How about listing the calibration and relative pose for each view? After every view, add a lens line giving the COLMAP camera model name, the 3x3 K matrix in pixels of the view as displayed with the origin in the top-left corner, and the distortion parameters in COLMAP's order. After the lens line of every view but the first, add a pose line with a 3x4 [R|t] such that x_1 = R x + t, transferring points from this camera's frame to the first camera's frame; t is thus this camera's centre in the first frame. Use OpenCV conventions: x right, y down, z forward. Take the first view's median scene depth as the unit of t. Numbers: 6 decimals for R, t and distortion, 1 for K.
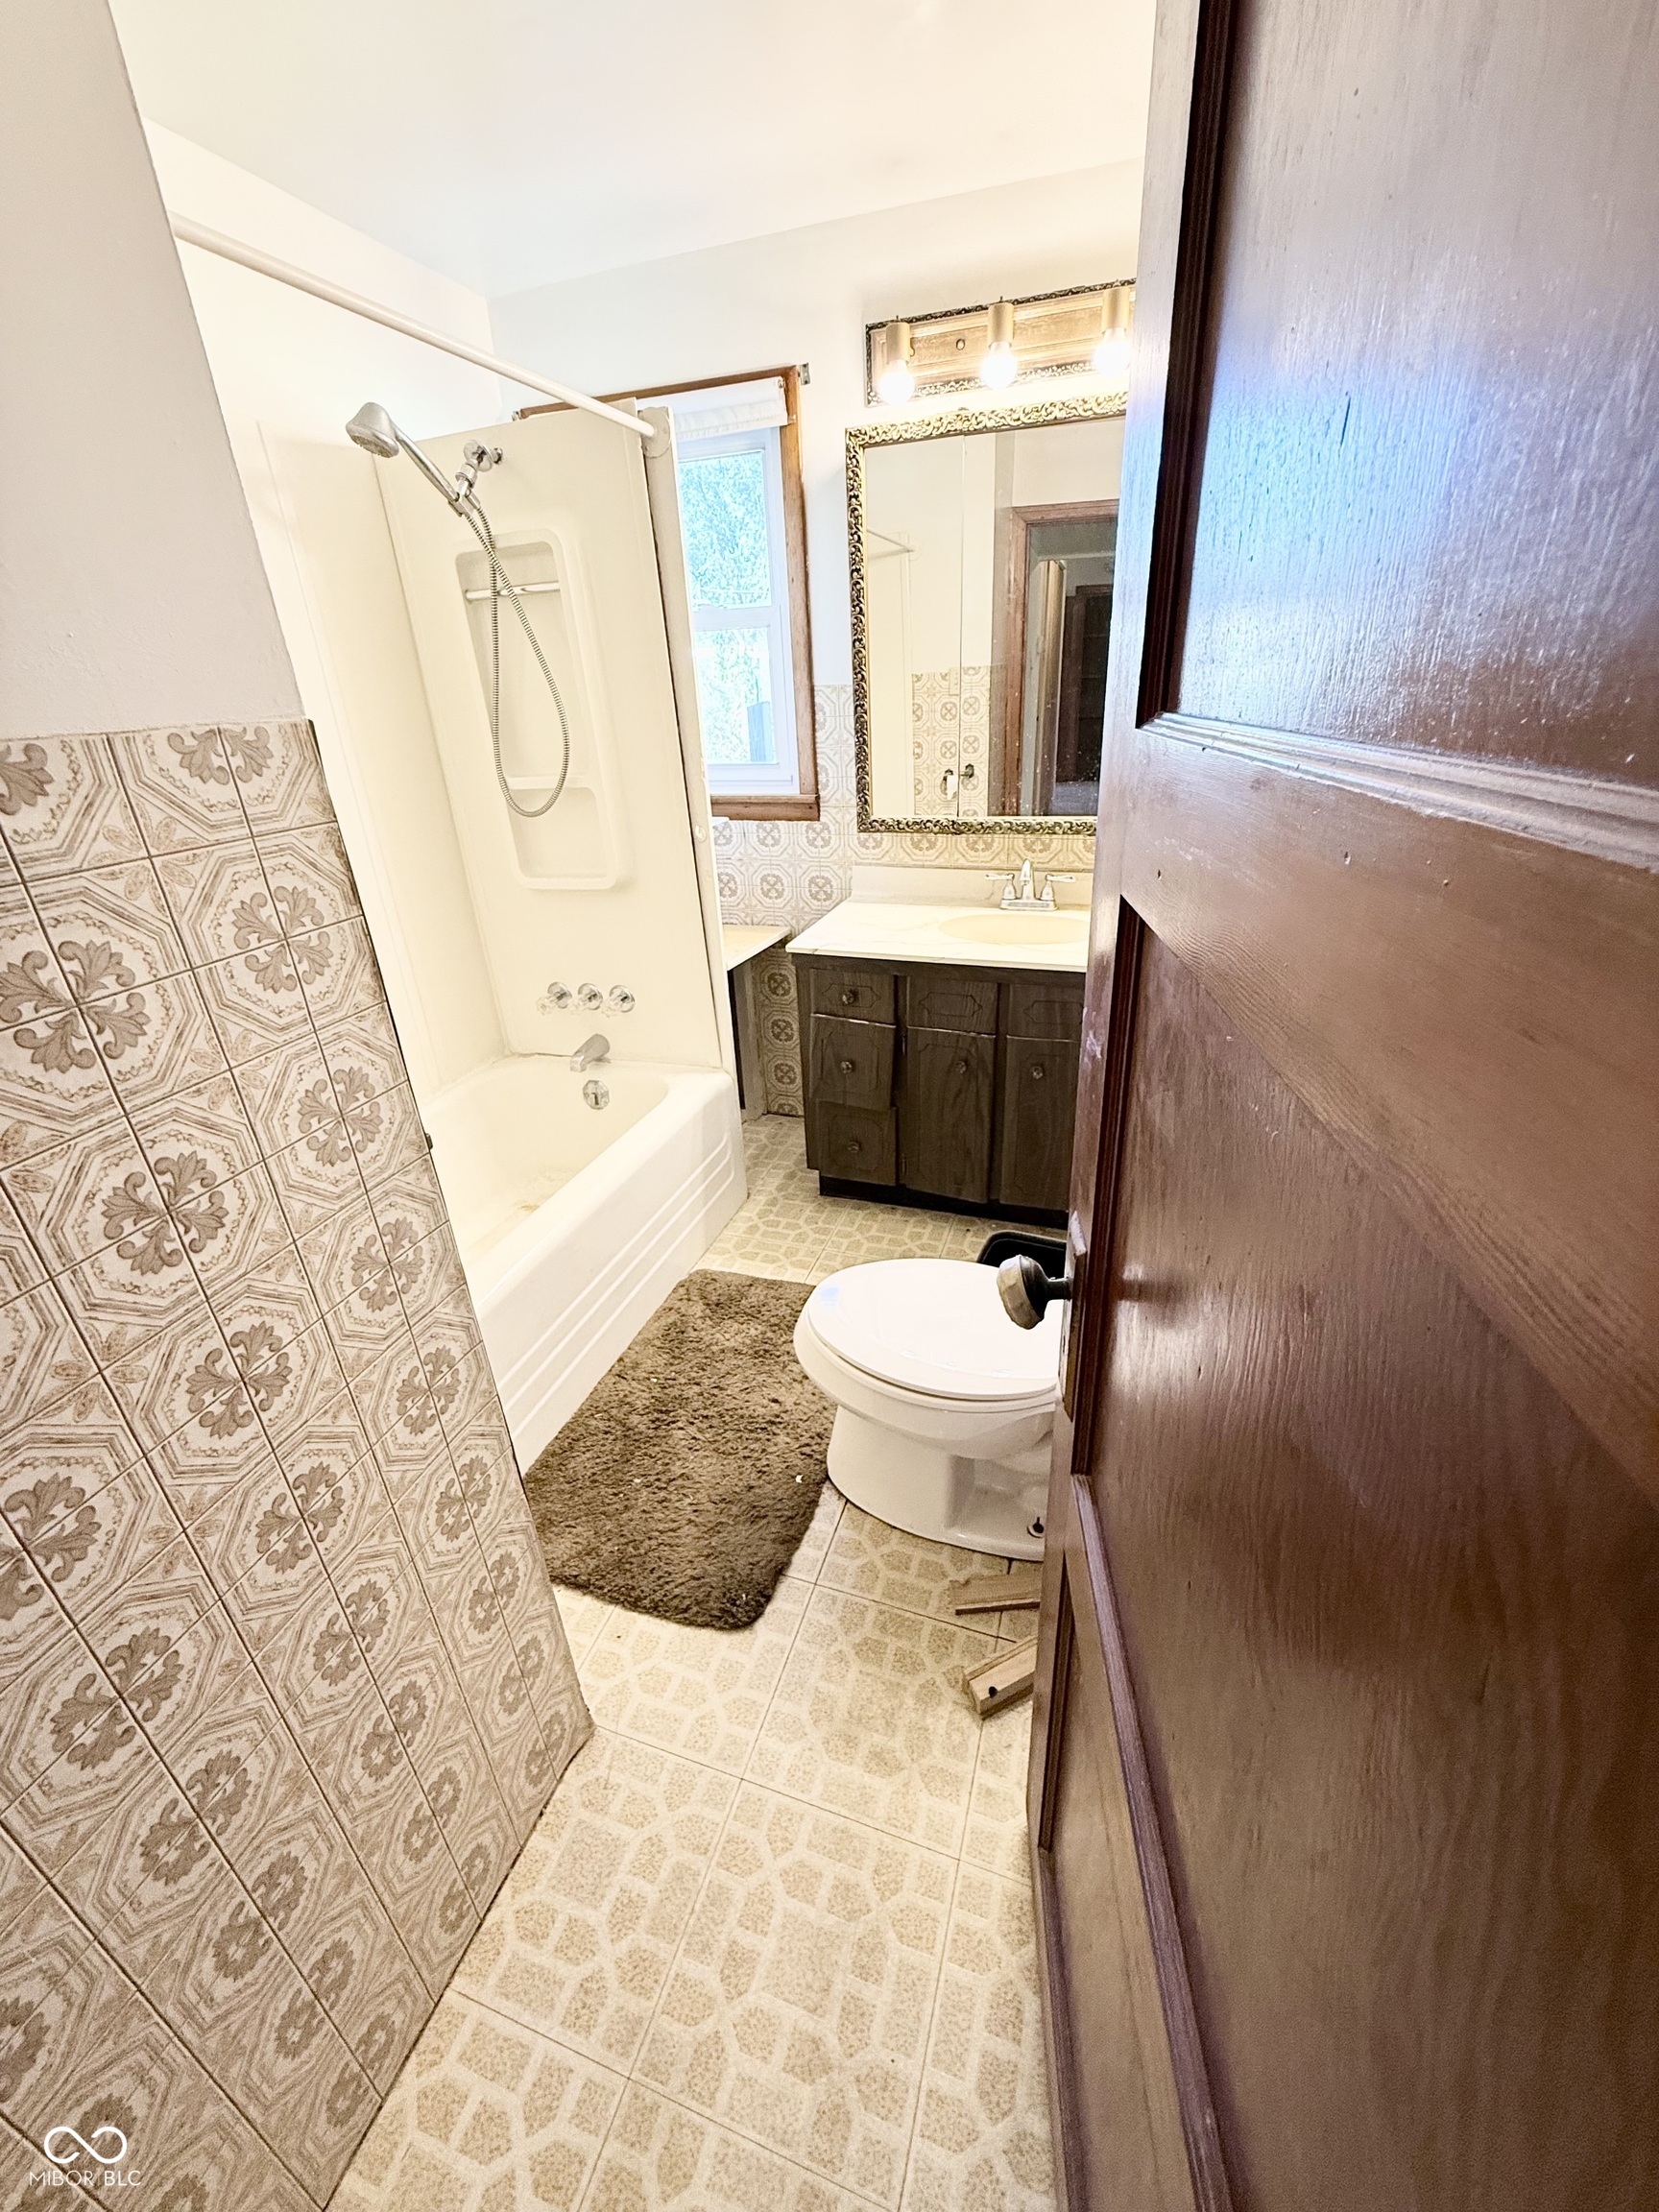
lens RADIAL K [[888.1, 0, 831.9], [0, 888.1, 1104.9], [0, 0, 1]] dist [0.000464, -0.000700]
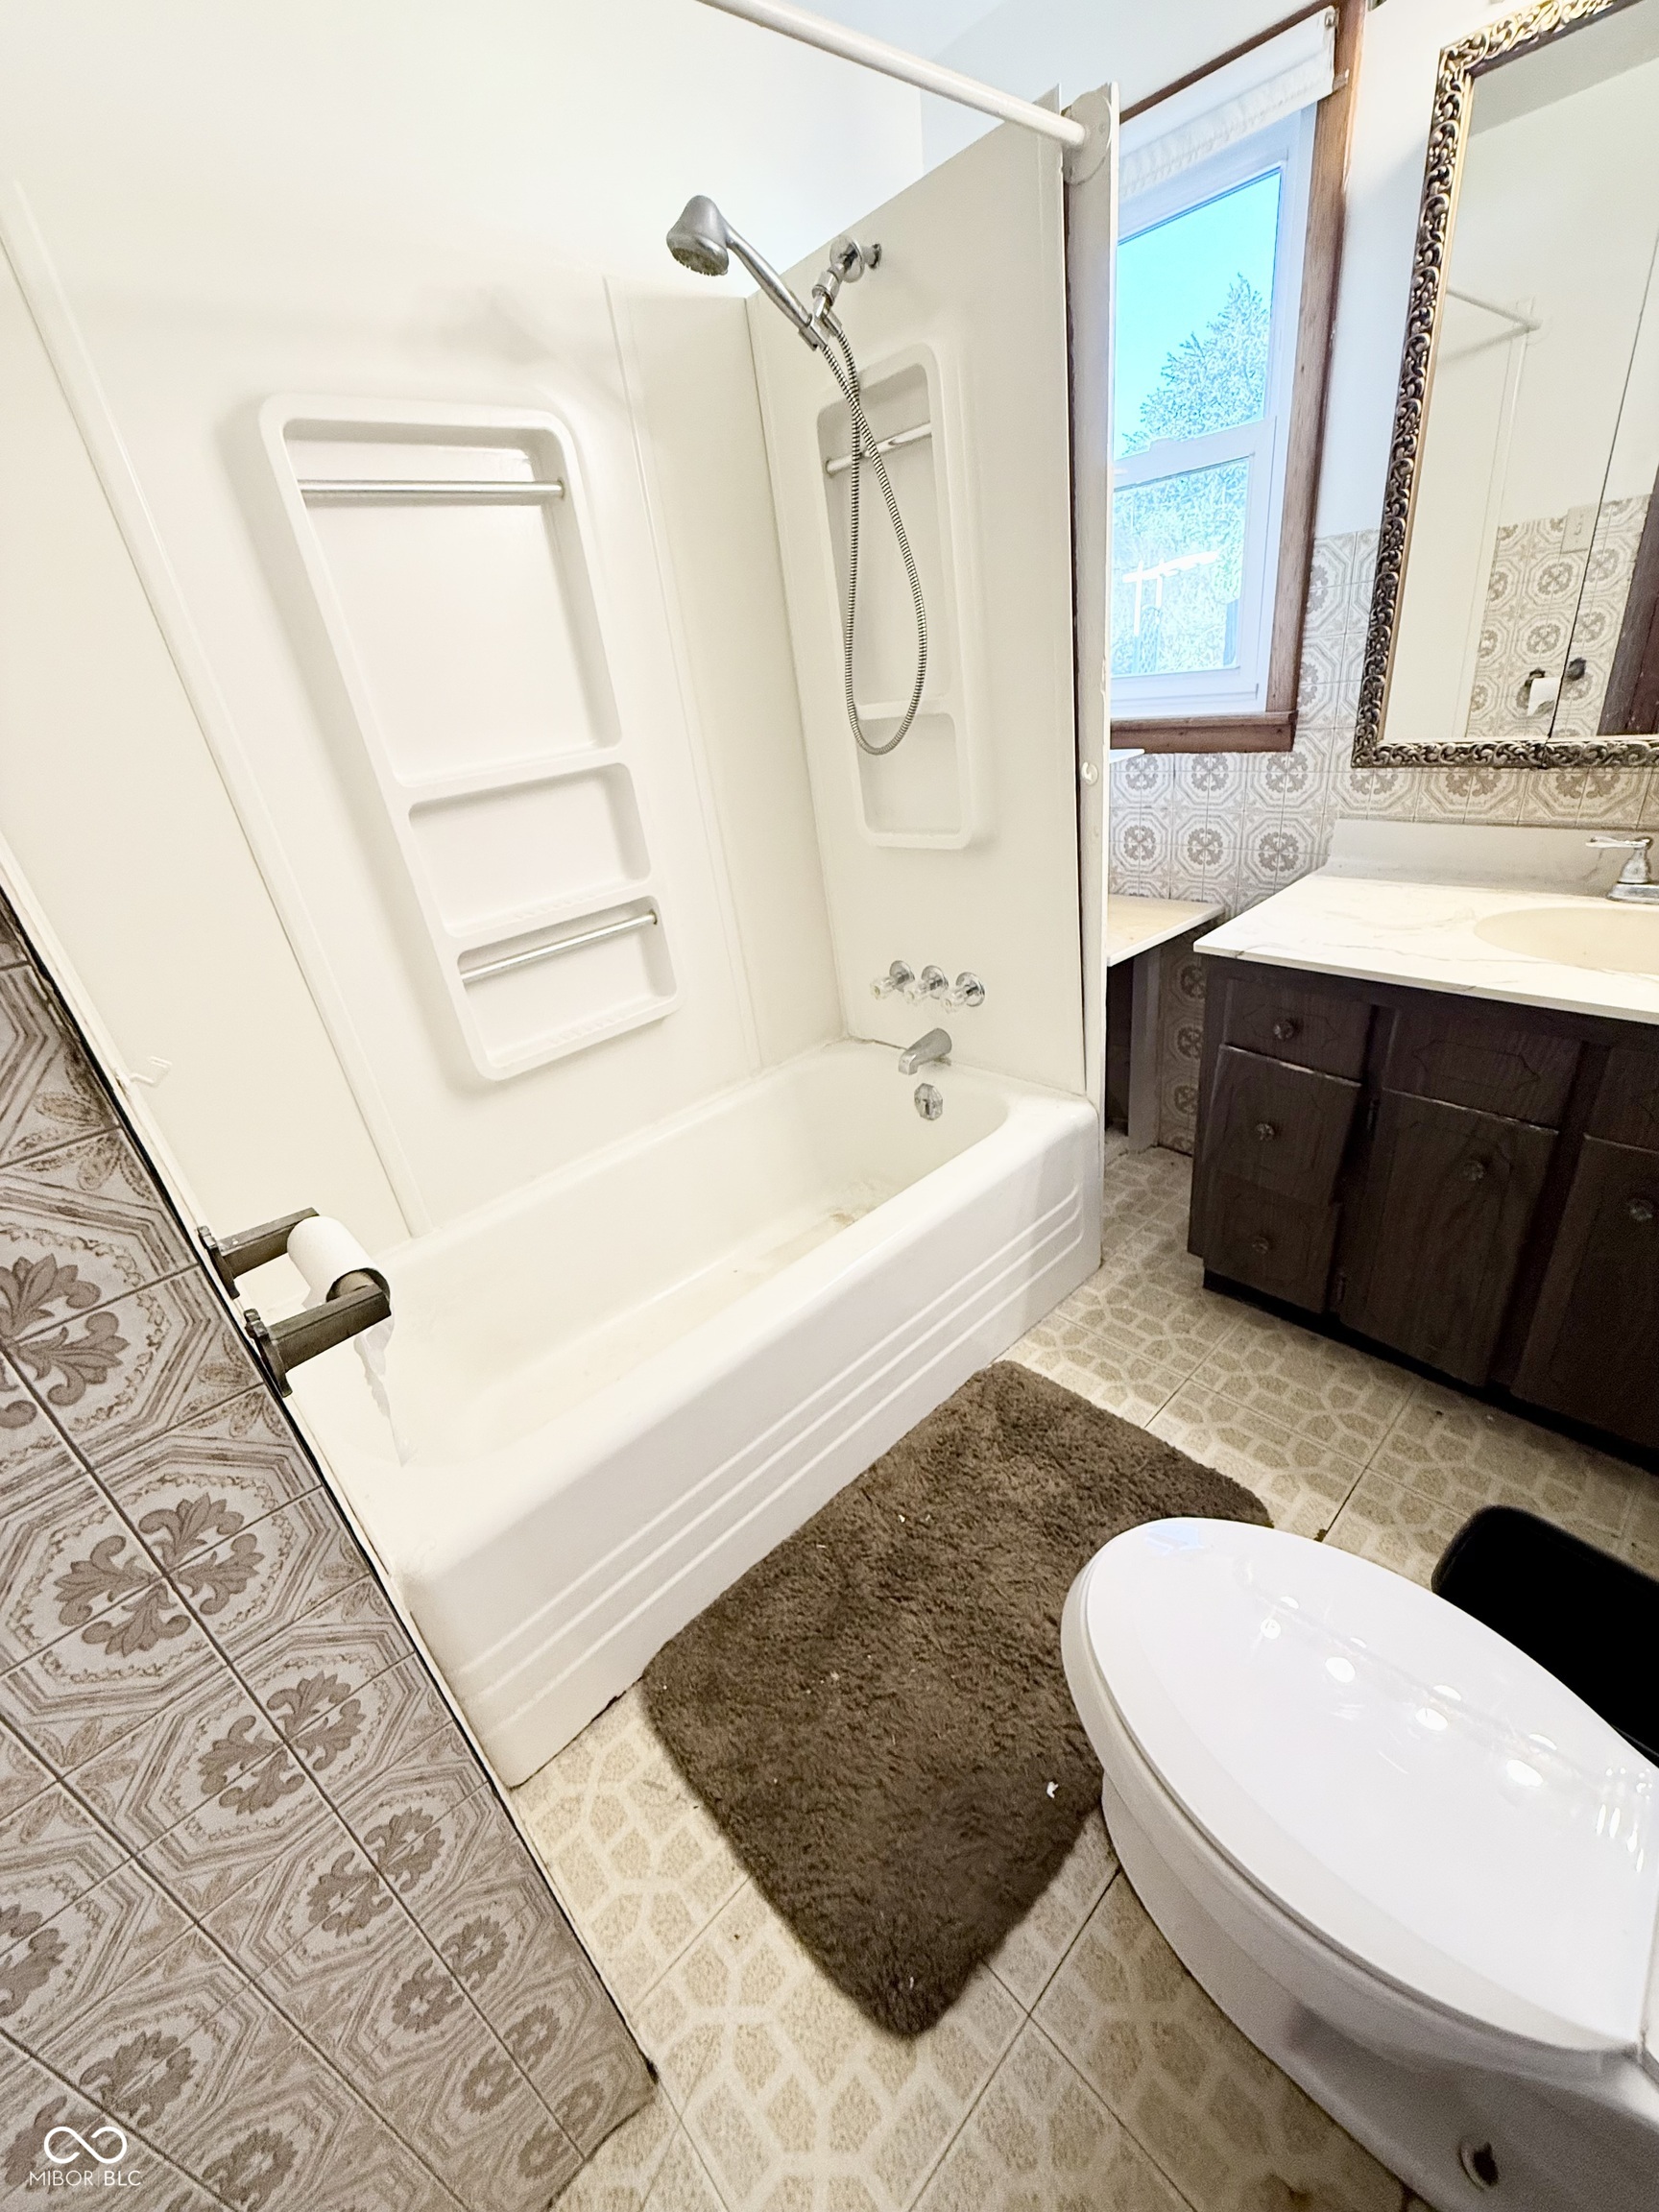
lens RADIAL K [[888.1, 0, 833.1], [0, 888.1, 1100.2], [0, 0, 1]] dist [0.000464, -0.000700]
pose [[0.878899, 0.152348, -0.452026, 0.027943], [-0.126675, 0.988145, 0.086737, -0.079787], [0.459881, -0.018973, 0.887778, 0.260061]]
